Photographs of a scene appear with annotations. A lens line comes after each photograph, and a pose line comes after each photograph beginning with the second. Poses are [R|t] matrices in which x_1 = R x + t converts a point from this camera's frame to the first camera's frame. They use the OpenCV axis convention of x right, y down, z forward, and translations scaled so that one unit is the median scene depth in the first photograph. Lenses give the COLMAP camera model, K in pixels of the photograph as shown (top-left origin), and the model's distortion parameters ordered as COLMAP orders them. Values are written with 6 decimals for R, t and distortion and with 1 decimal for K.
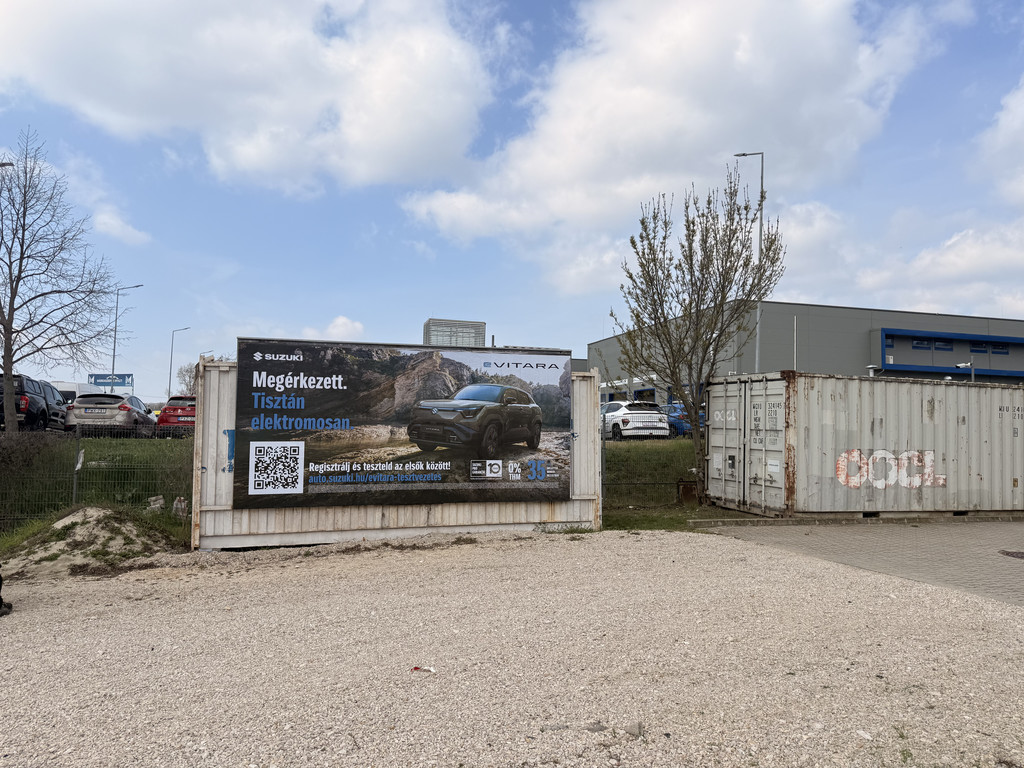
lens RADIAL K [[738.4, 0, 517.1], [0, 738.4, 383.3], [0, 0, 1]] dist [0.050911, -0.058541]
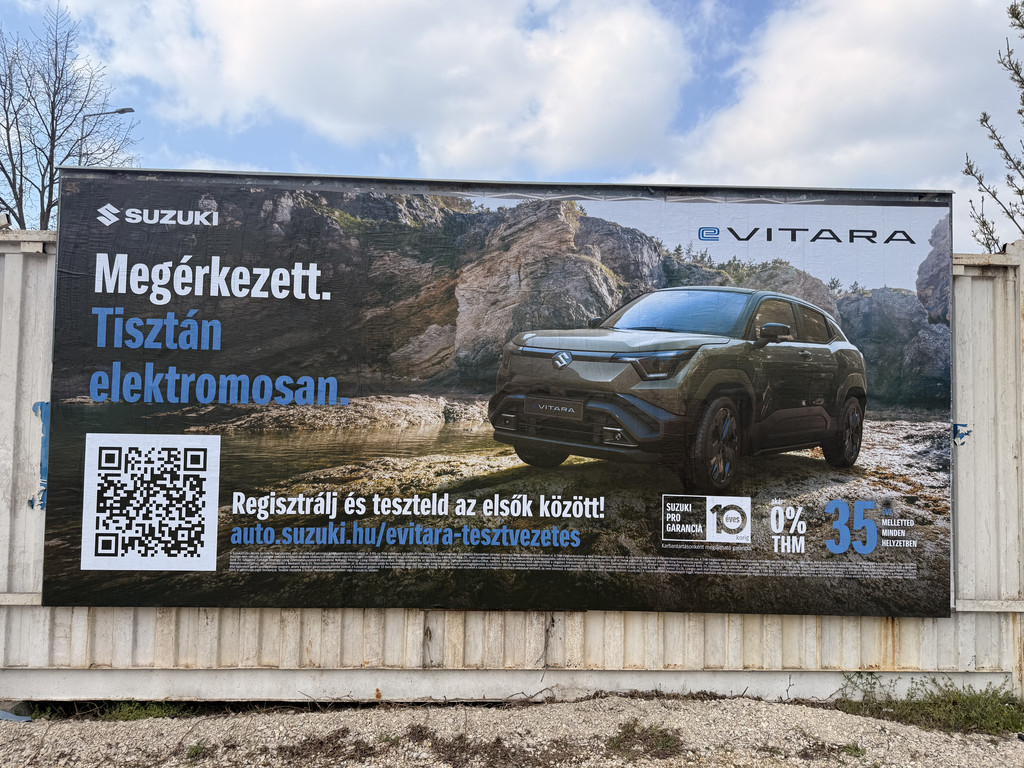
lens RADIAL K [[738.4, 0, 520.3], [0, 738.4, 381.4], [0, 0, 1]] dist [0.050911, -0.058541]
pose [[0.965269, 0.000837, -0.261258, -0.032948], [0.003079, 0.999889, 0.014576, 0.040295], [0.261242, -0.014875, 0.965159, 0.595769]]
